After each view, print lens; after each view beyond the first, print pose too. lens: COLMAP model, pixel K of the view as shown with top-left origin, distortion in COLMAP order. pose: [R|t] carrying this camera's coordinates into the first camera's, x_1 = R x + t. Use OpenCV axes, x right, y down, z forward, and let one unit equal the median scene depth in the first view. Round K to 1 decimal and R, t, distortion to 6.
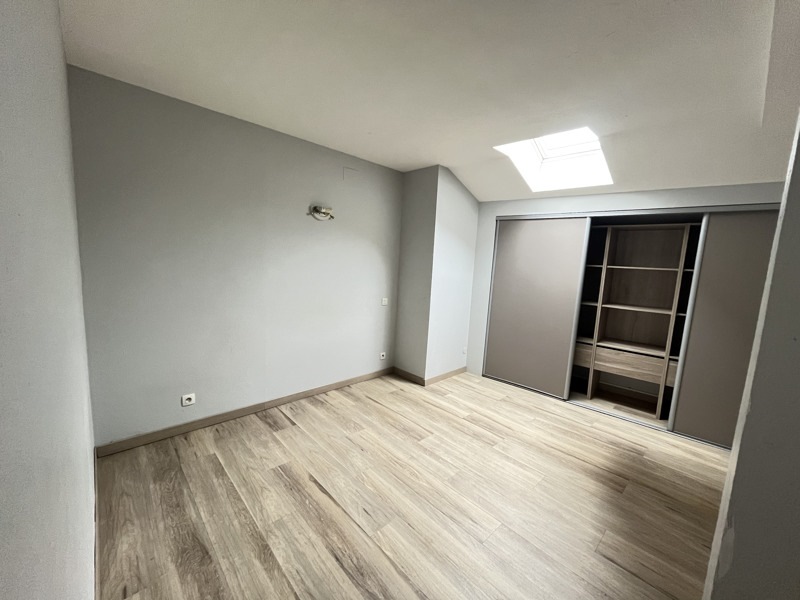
lens RADIAL K [[322.2, 0, 398.9], [0, 322.2, 300.3], [0, 0, 1]] dist [-0.001401, -0.000105]
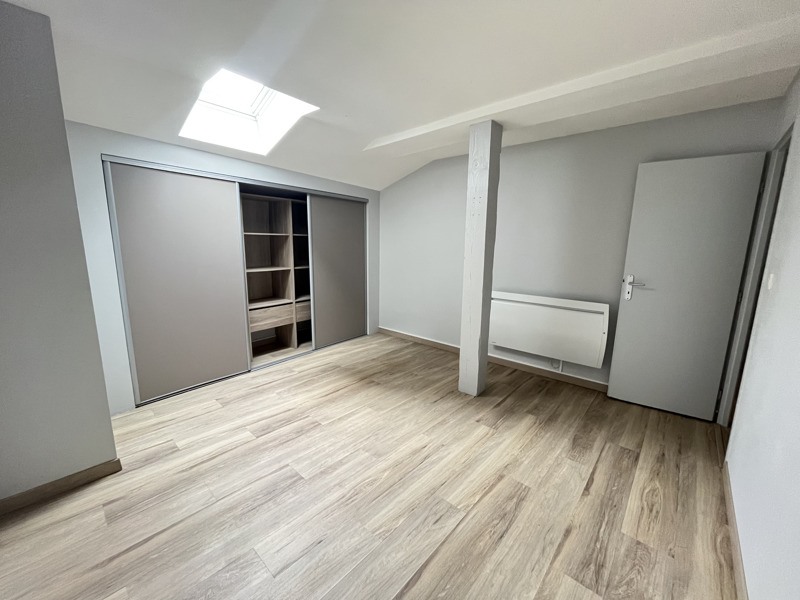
lens RADIAL K [[322.2, 0, 398.9], [0, 322.2, 300.3], [0, 0, 1]] dist [-0.001401, -0.000105]
pose [[-0.079262, -0.229797, 0.970006, -0.546248], [0.107155, 0.965465, 0.237477, -0.109034], [-0.991078, 0.122764, -0.051901, 0.713431]]
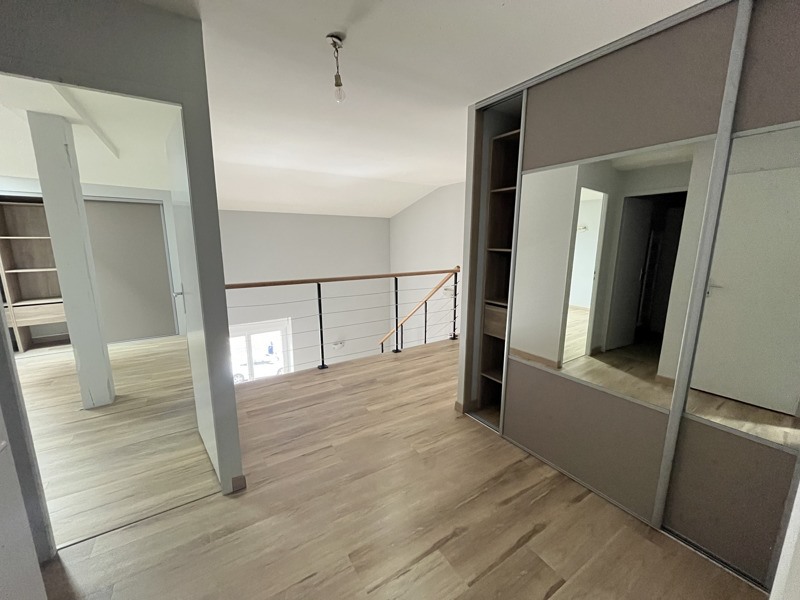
lens RADIAL K [[322.2, 0, 398.9], [0, 322.2, 300.3], [0, 0, 1]] dist [-0.001401, -0.000105]
pose [[0.187678, -0.231866, 0.954471, -0.290663], [0.132622, 0.968822, 0.209274, 0.075281], [-0.973236, 0.087308, 0.212577, -0.770438]]
